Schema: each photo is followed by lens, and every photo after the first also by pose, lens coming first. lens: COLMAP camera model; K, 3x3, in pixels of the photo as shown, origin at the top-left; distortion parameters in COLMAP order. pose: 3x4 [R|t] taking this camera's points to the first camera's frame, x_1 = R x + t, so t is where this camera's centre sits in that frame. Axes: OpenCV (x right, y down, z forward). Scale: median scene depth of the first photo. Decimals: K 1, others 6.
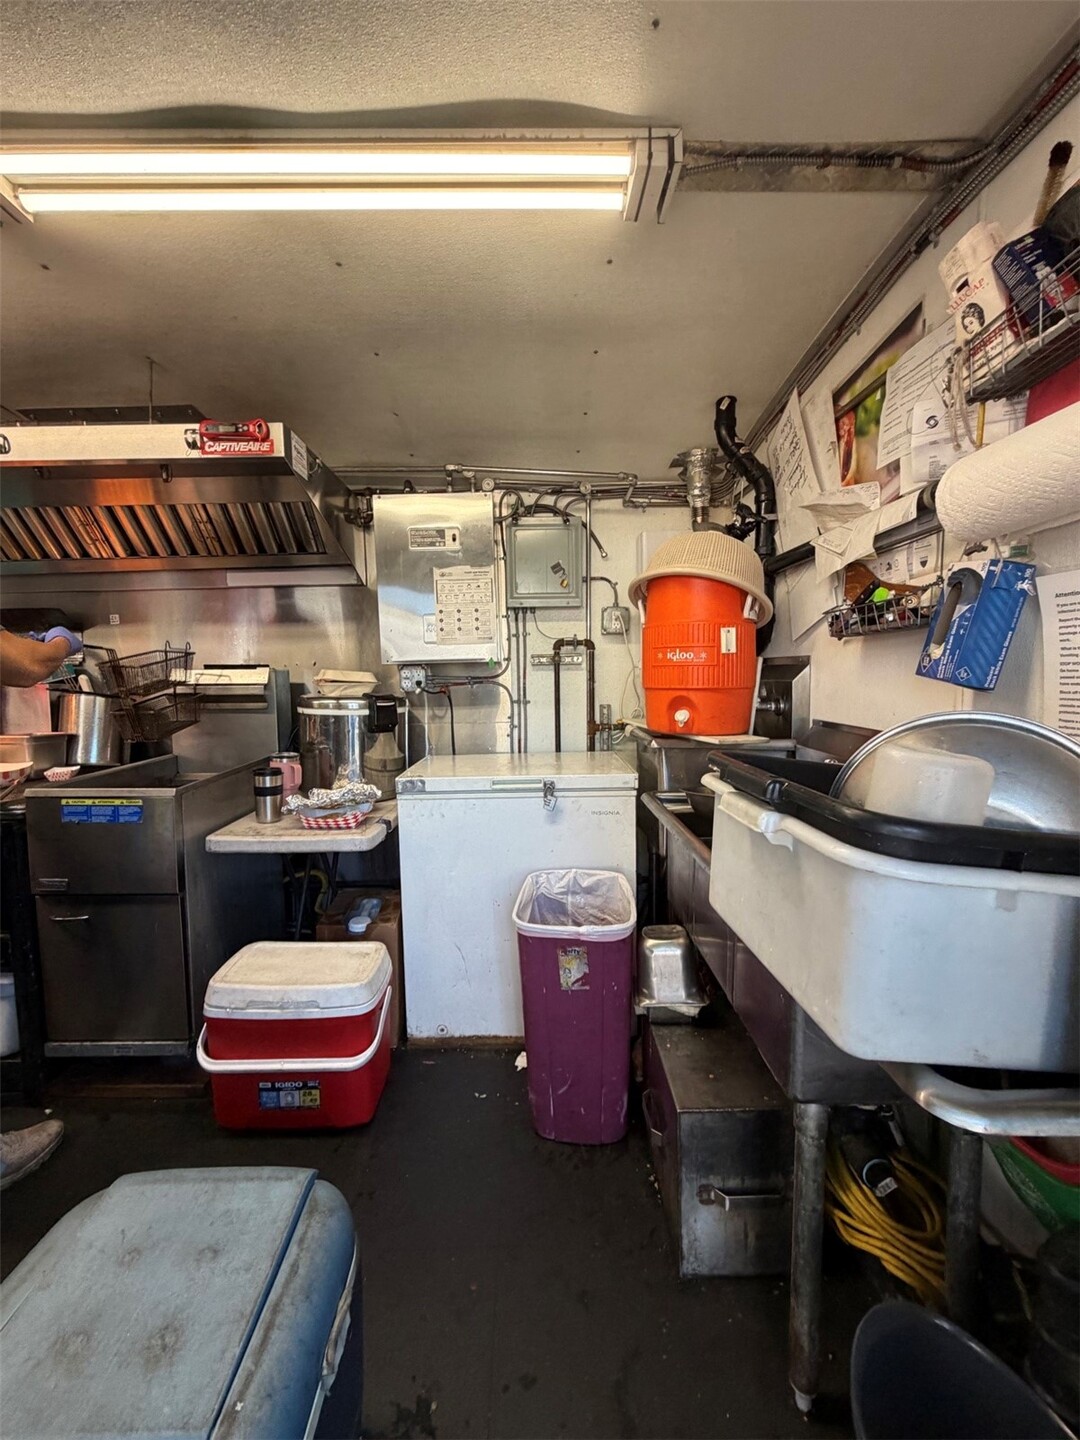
lens RADIAL K [[570.1, 0, 543.0], [0, 570.1, 713.5], [0, 0, 1]] dist [-0.000516, -0.000109]
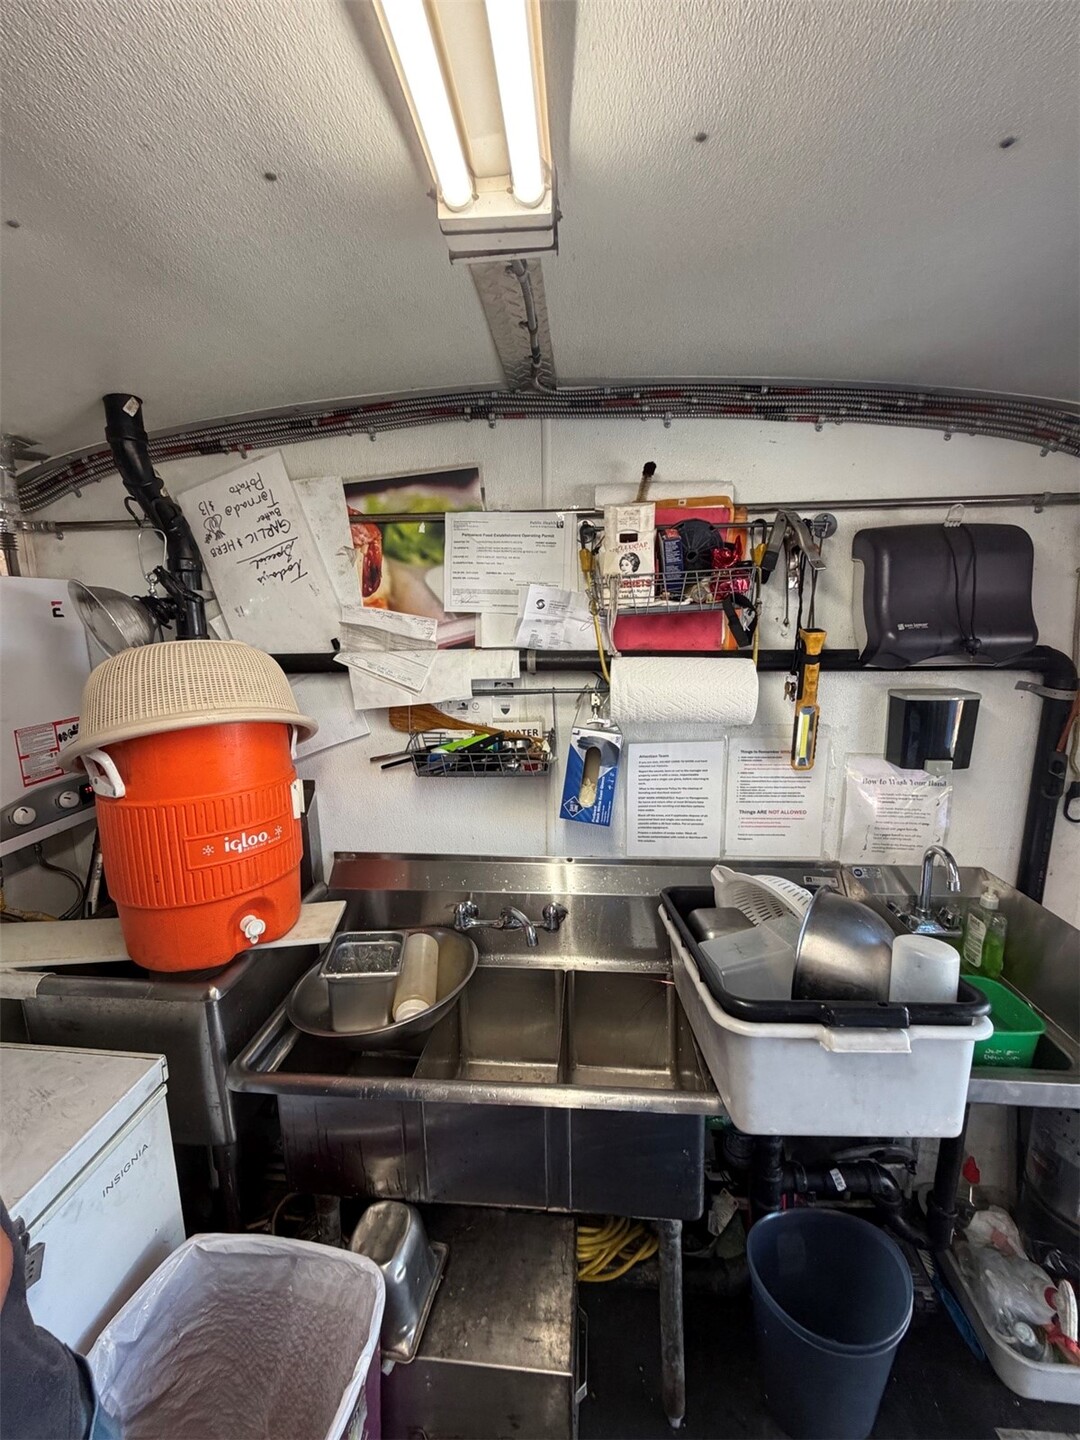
lens RADIAL K [[572.3, 0, 538.6], [0, 572.3, 715.2], [0, 0, 1]] dist [-0.000358, -0.000376]
pose [[0.103639, -0.149495, 0.983316, -0.454510], [0.086542, 0.986246, 0.140819, -0.410998], [-0.990843, 0.070504, 0.115151, 0.804339]]
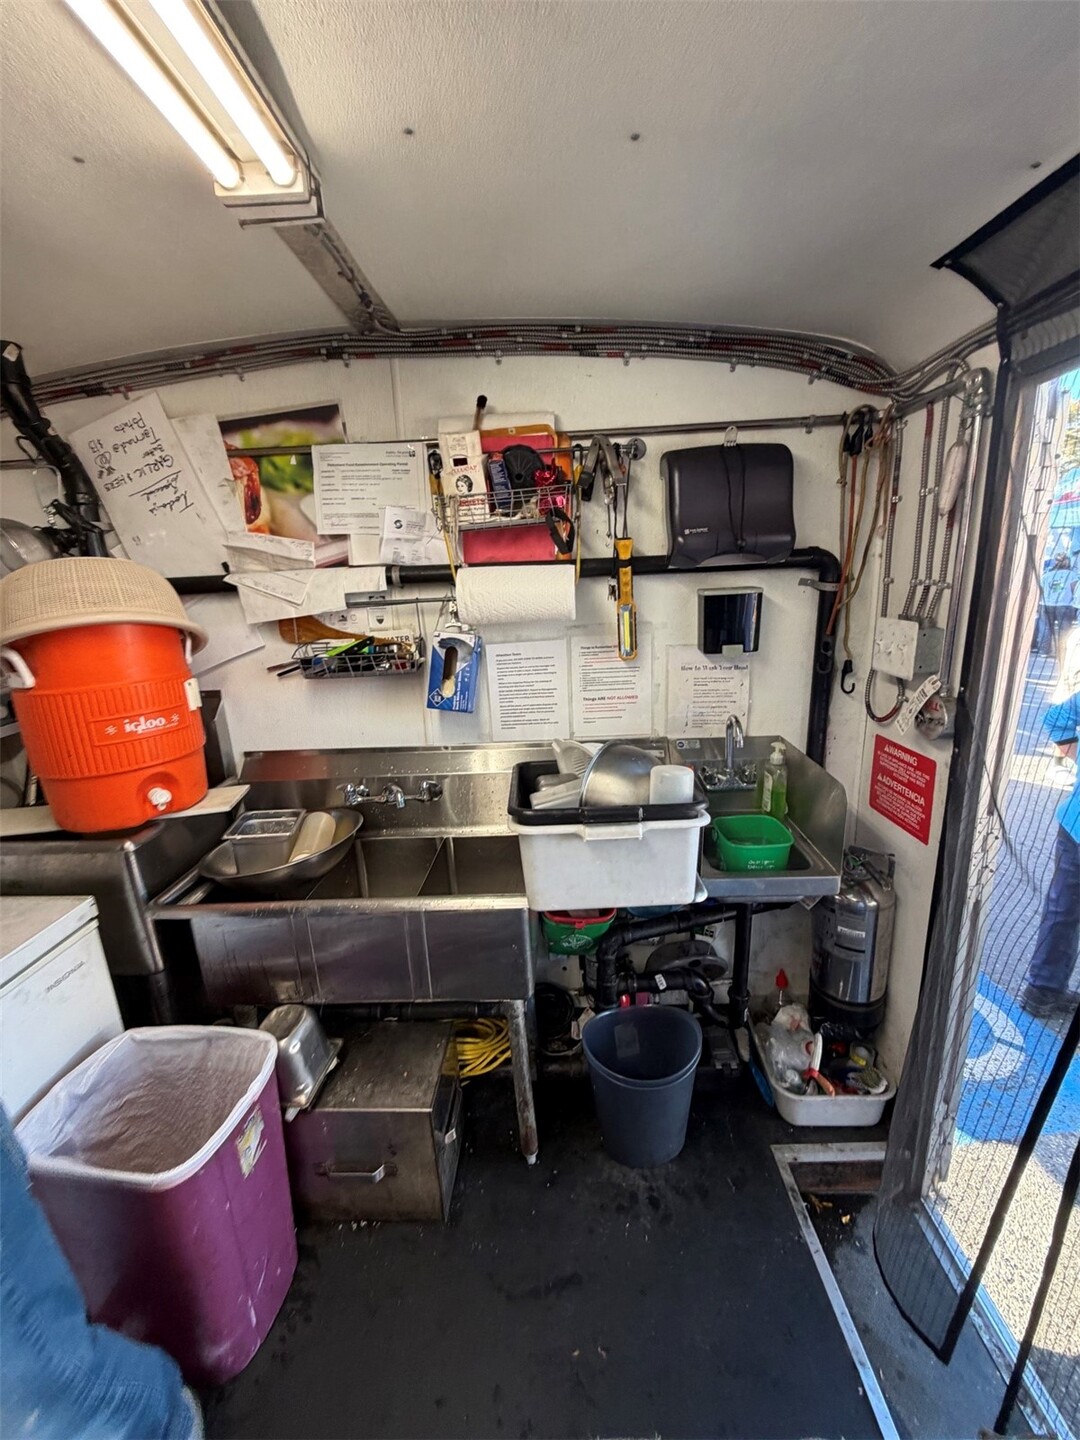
lens RADIAL K [[572.3, 0, 538.6], [0, 572.3, 715.2], [0, 0, 1]] dist [-0.000358, -0.000376]
pose [[0.051228, -0.228349, 0.972231, -0.660368], [0.118559, 0.968015, 0.221112, -0.302615], [-0.991625, 0.103940, 0.076663, 0.555738]]
